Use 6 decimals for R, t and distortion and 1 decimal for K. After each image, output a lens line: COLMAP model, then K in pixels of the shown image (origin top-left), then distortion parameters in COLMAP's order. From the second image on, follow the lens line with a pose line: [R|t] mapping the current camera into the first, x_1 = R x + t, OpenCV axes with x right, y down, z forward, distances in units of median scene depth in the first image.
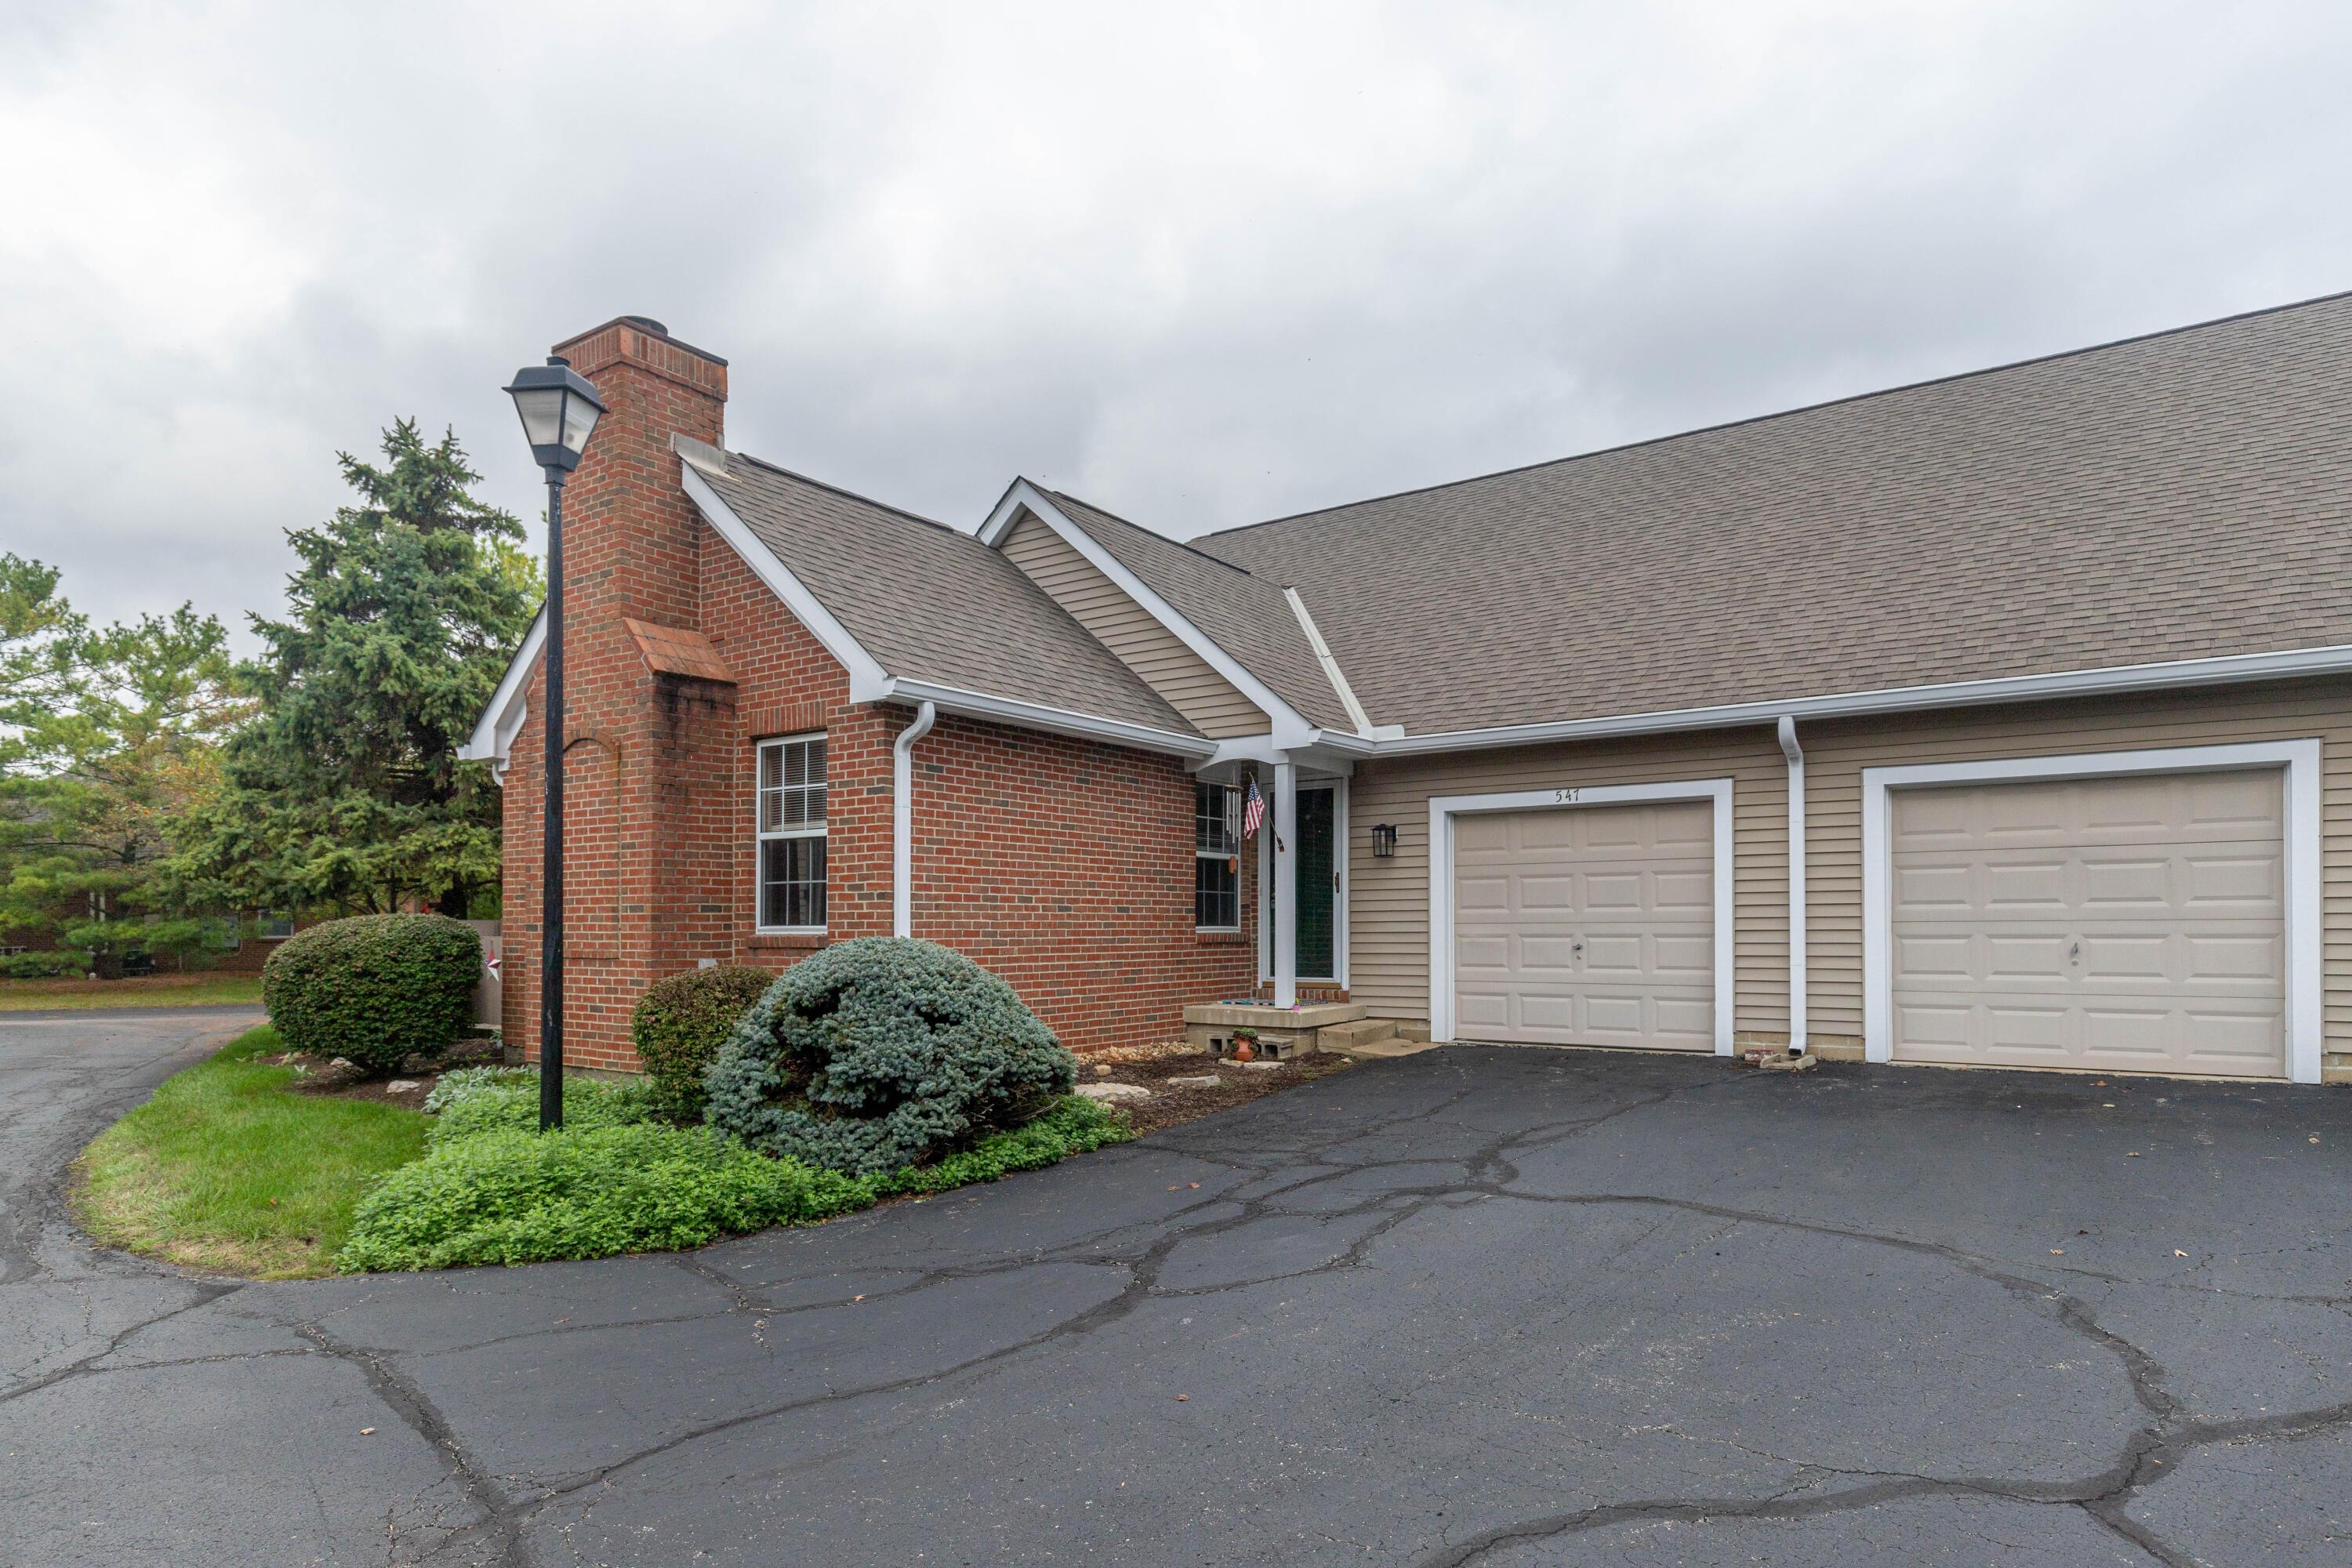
lens RADIAL K [[1347.7, 0, 1176.0], [0, 1347.7, 784.0], [0, 0, 1]] dist [0.002961, 0.000324]
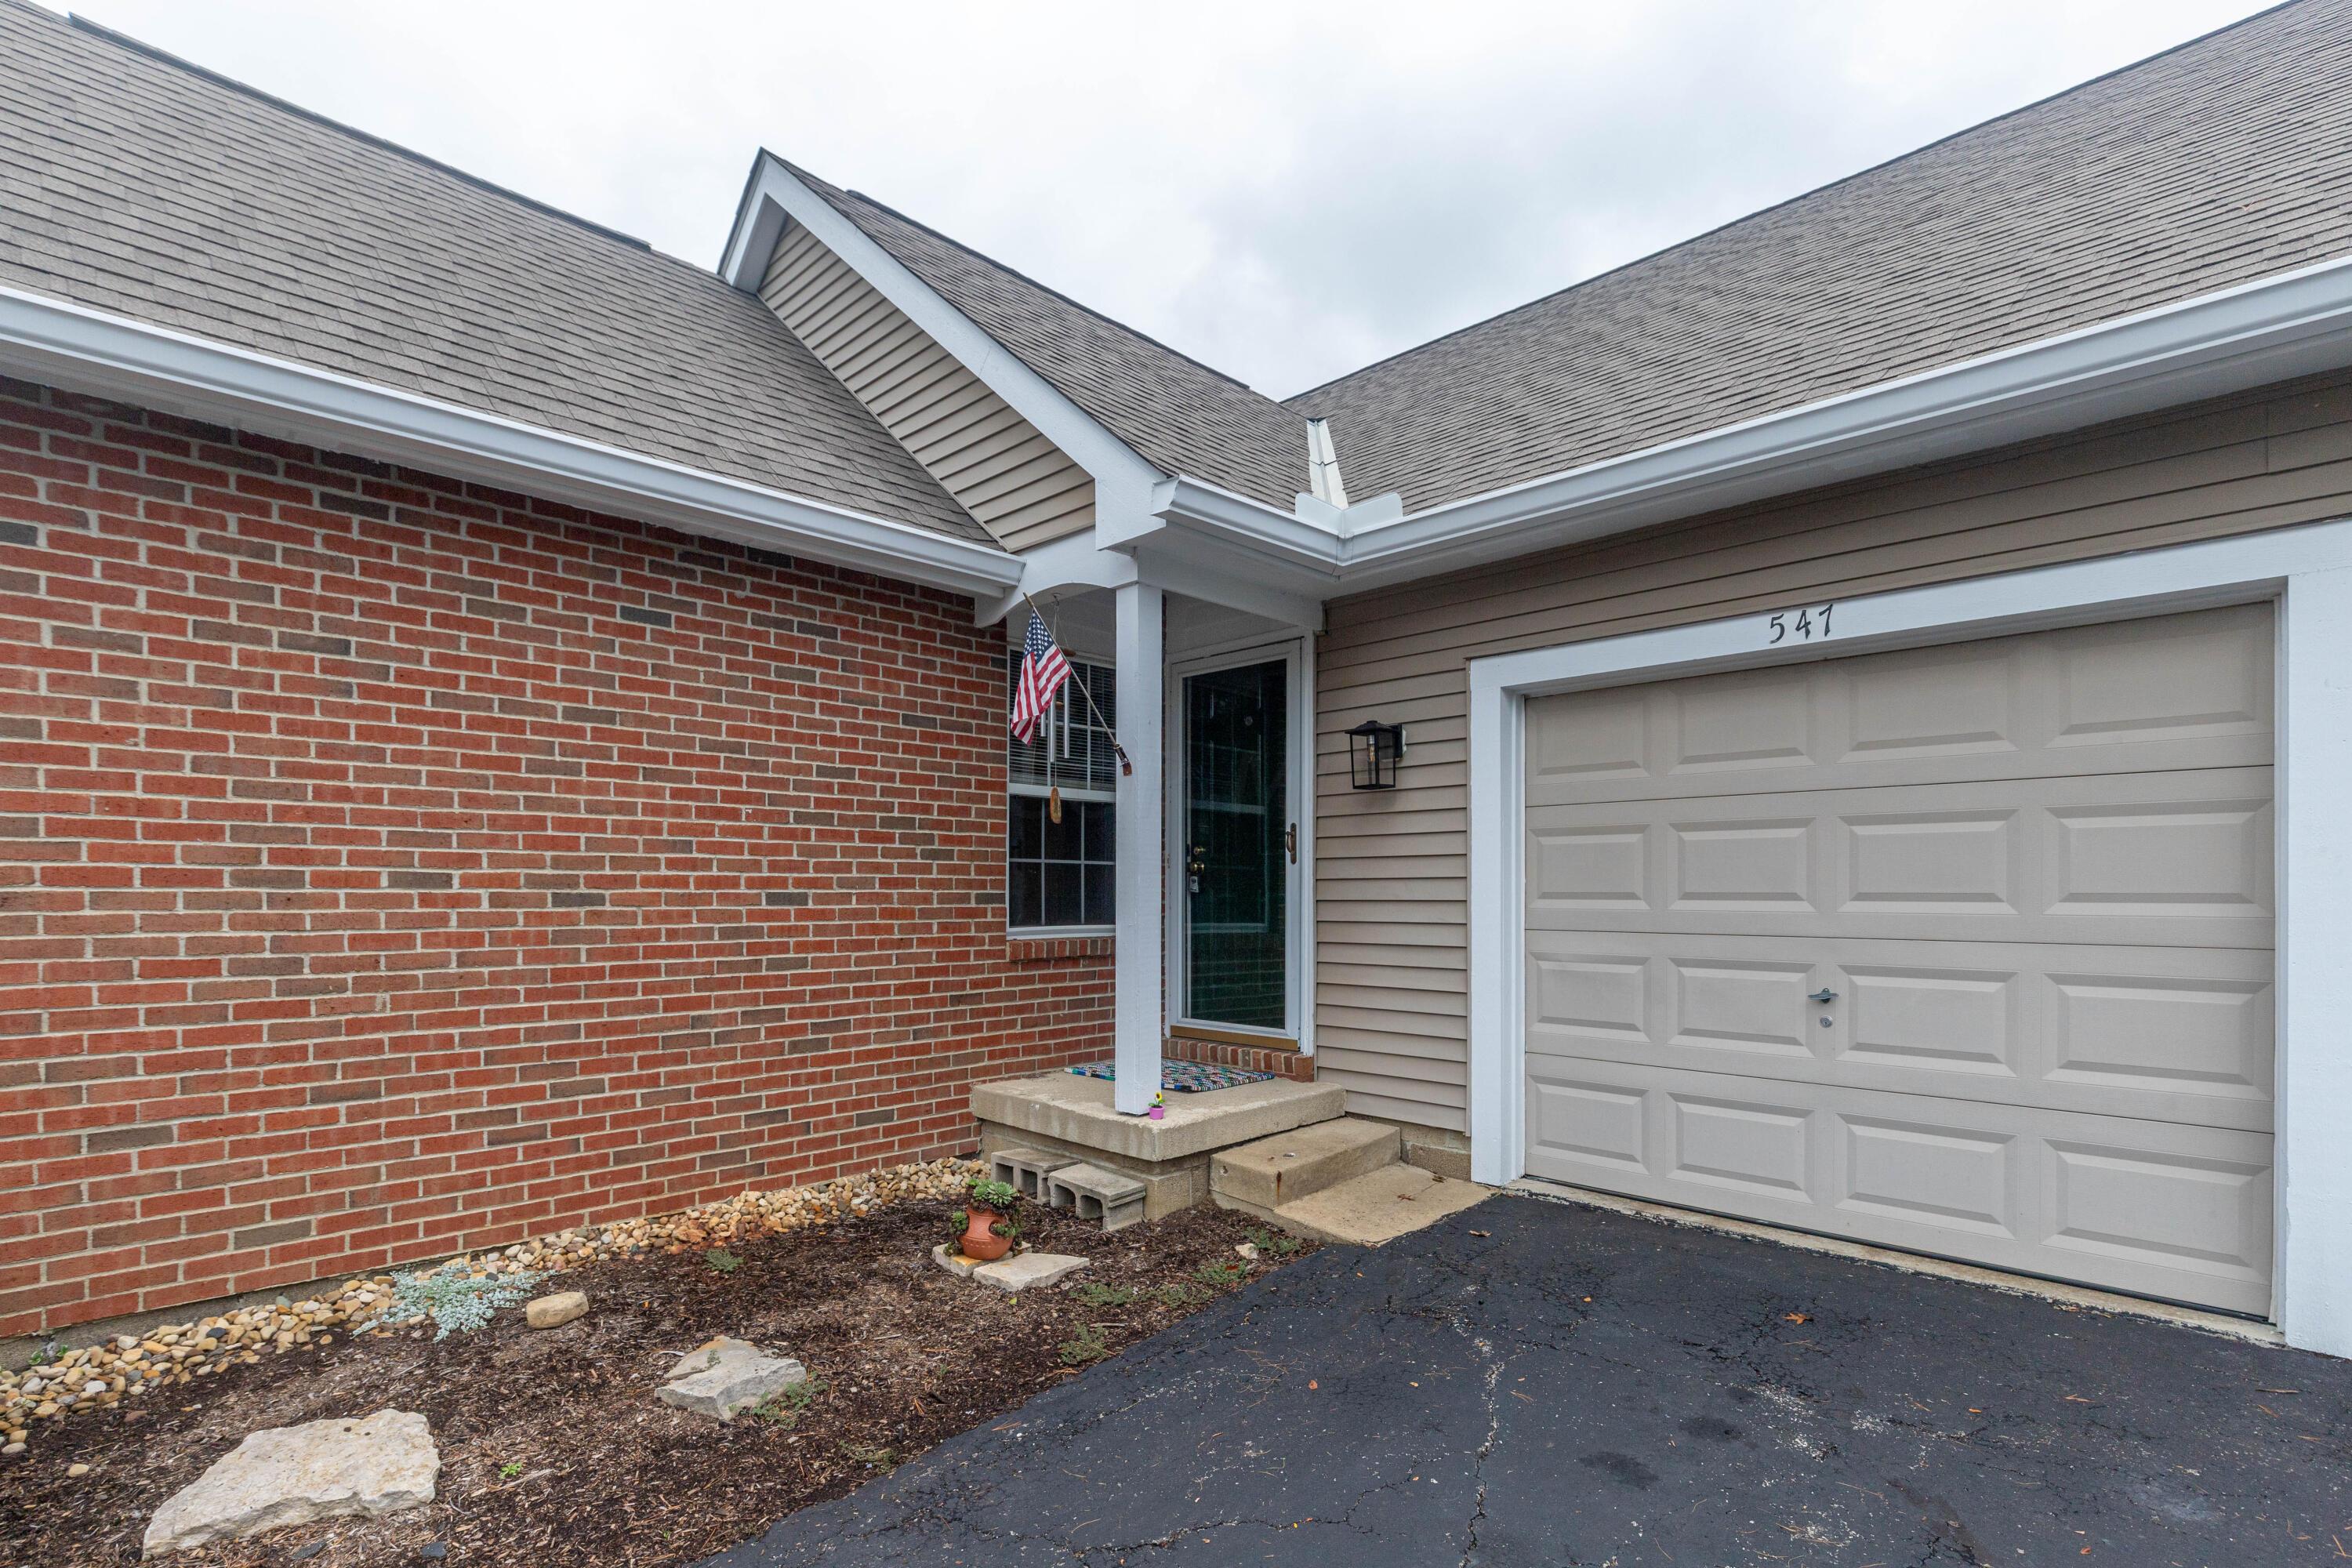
lens RADIAL K [[1128.6, 0, 1163.9], [0, 1128.6, 813.0], [0, 0, 1]] dist [-0.001075, 0.000005]
pose [[0.985633, -0.005814, -0.168798, 0.157307], [0.011920, 0.999310, 0.035182, 0.050389], [0.168477, -0.036688, 0.985023, 0.626378]]
